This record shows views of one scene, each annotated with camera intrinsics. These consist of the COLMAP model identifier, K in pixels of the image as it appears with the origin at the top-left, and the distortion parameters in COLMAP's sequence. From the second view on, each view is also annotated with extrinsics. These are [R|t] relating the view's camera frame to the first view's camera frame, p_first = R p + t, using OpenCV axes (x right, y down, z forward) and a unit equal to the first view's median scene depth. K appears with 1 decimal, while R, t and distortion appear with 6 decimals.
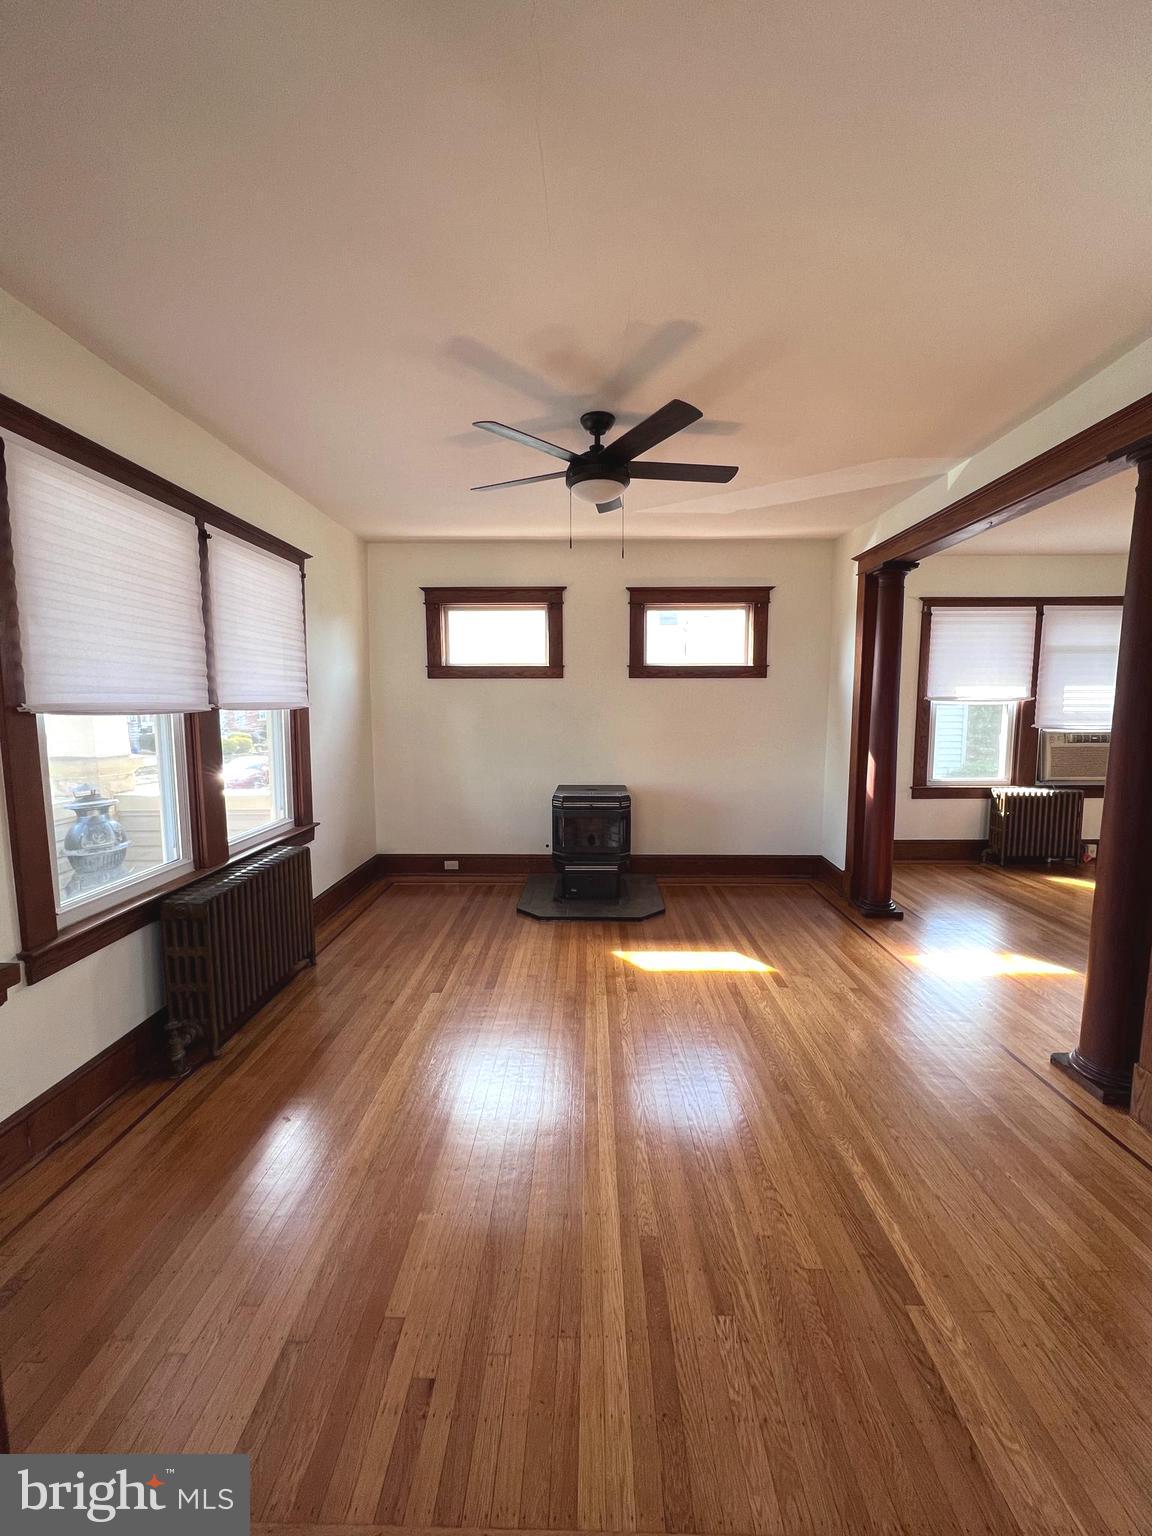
lens RADIAL K [[614.2, 0, 574.2], [0, 614.2, 767.5], [0, 0, 1]] dist [0.001262, 0.000412]
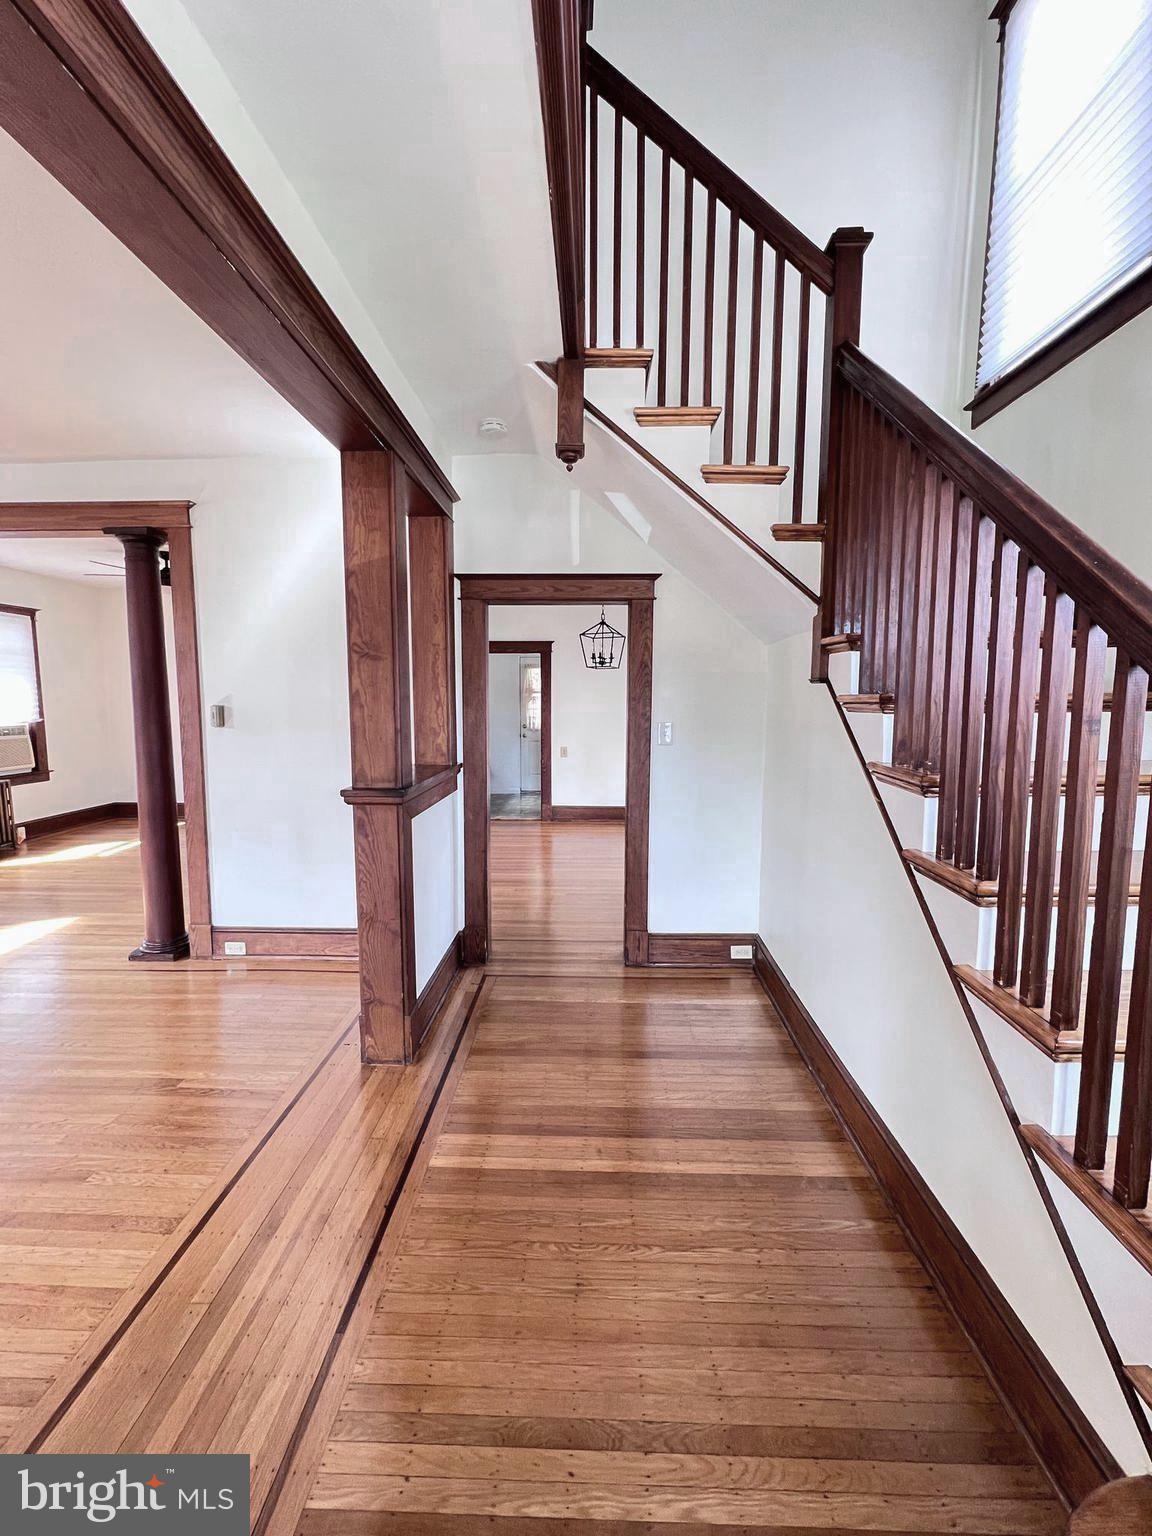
lens RADIAL K [[614.2, 0, 575.4], [0, 614.2, 758.4], [0, 0, 1]] dist [0.001262, 0.000412]
pose [[0.014933, -0.093901, 0.995470, -0.338775], [0.103979, 0.990329, 0.091856, 0.003588], [-0.994467, 0.102137, 0.024553, -0.048289]]
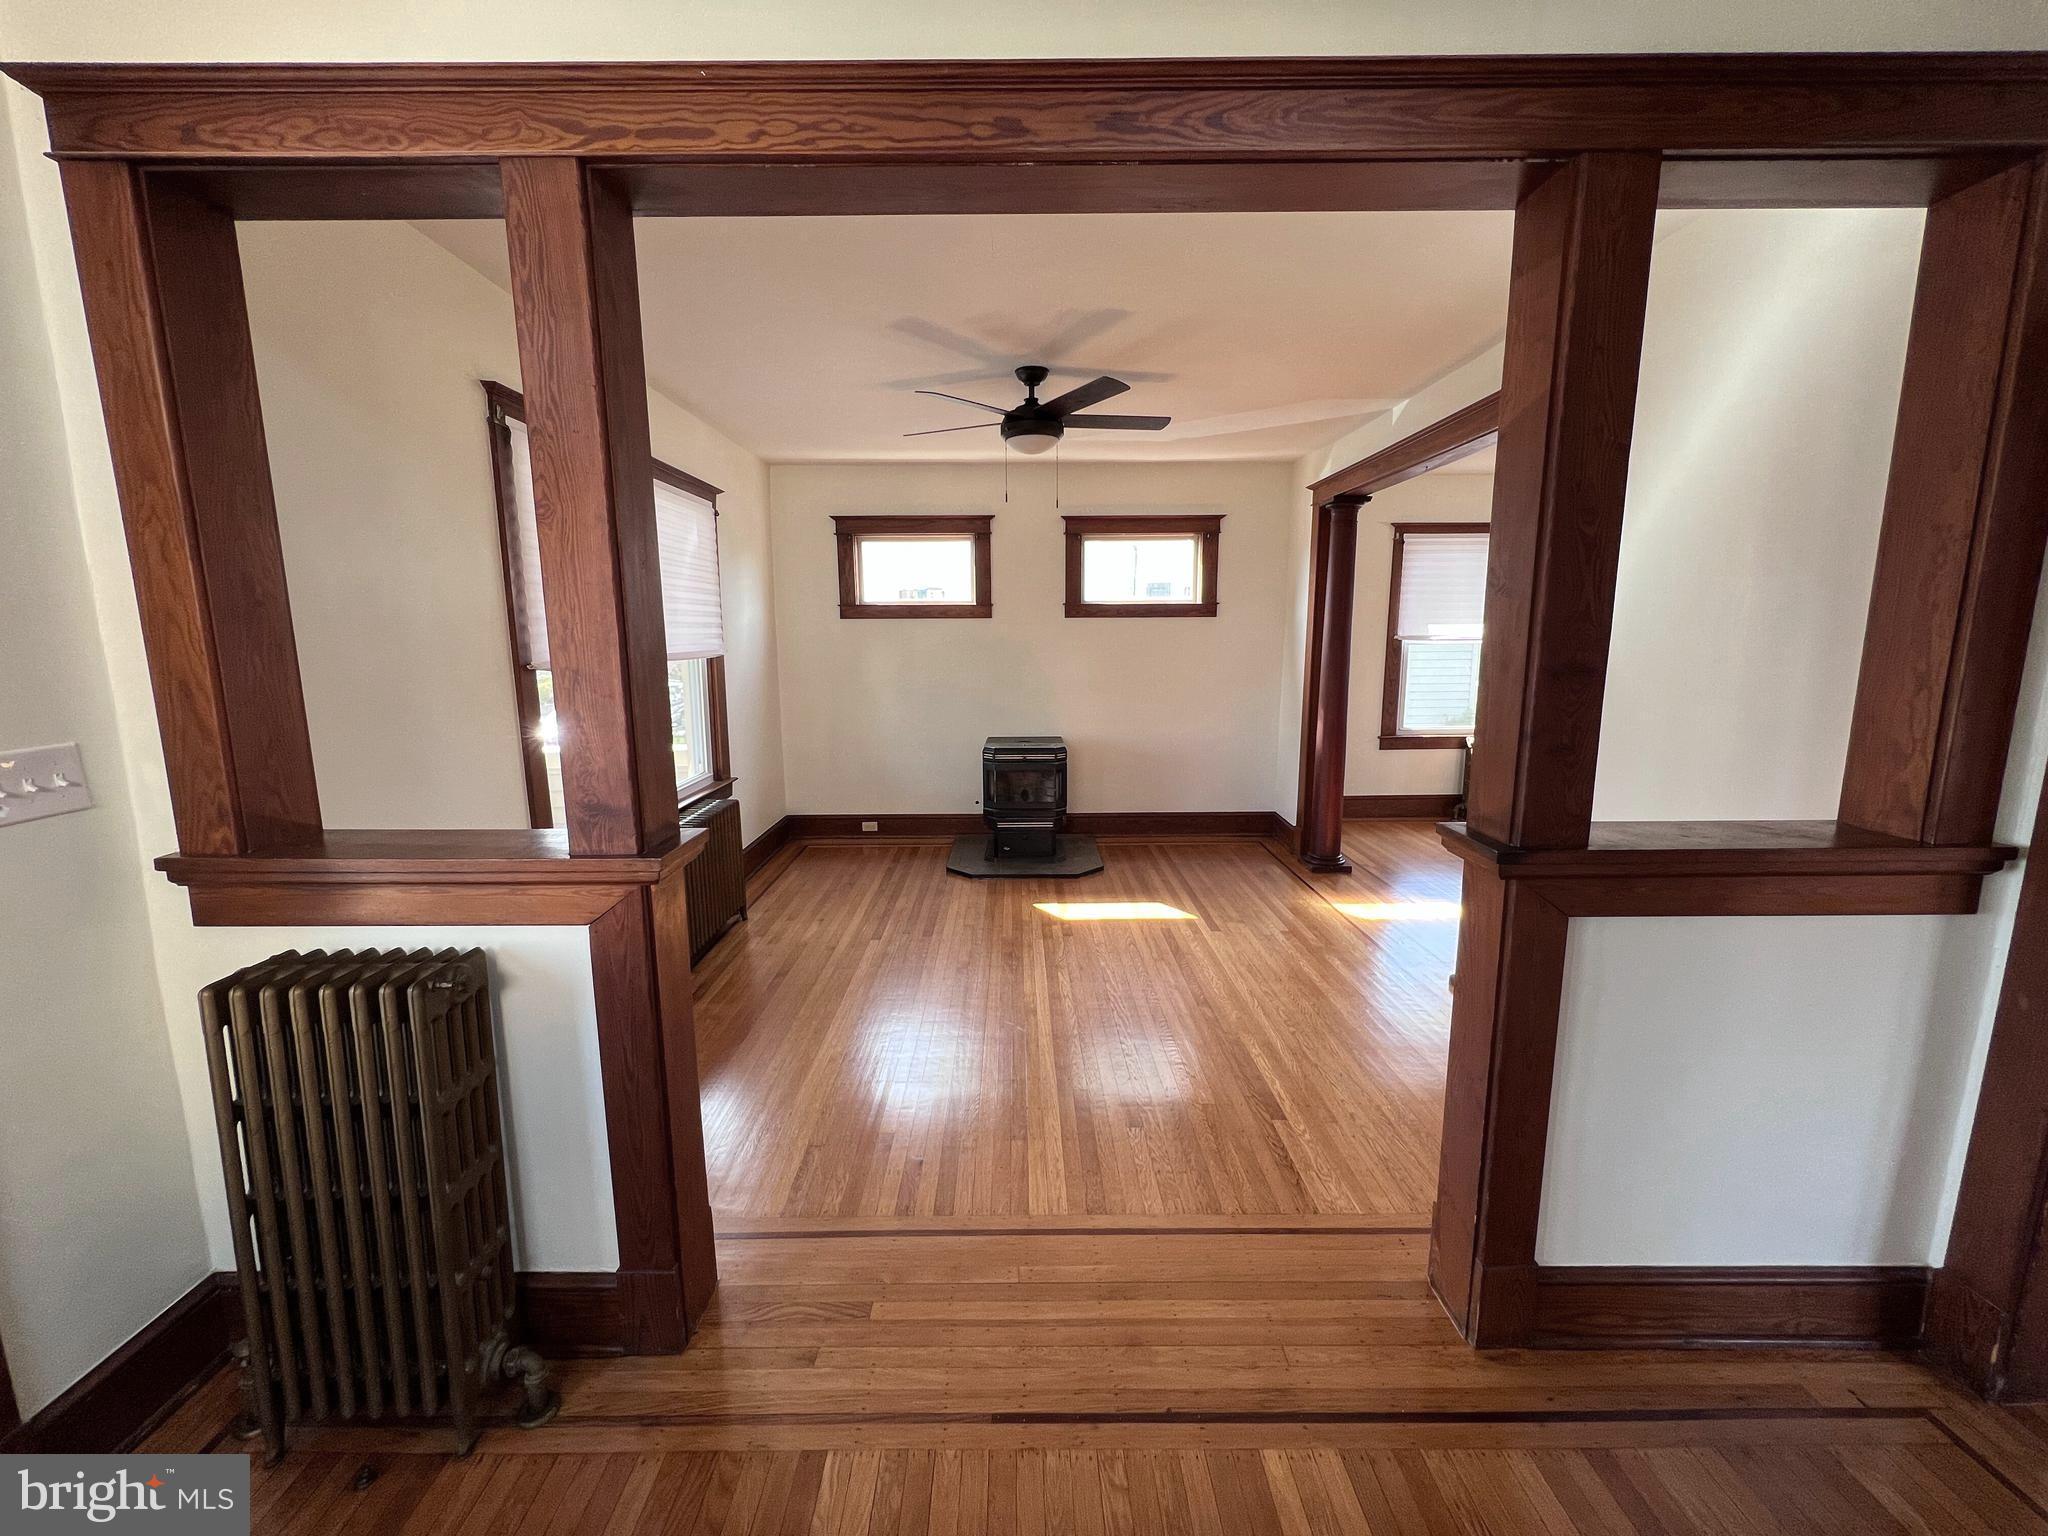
lens RADIAL K [[815.9, 0, 1014.8], [0, 815.9, 763.8], [0, 0, 1]] dist [0.008368, -0.000165]
pose [[0.999666, -0.007865, 0.024597, -0.019422], [0.006513, 0.998489, 0.054565, 0.003324], [-0.024989, -0.054387, 0.998207, -0.256841]]
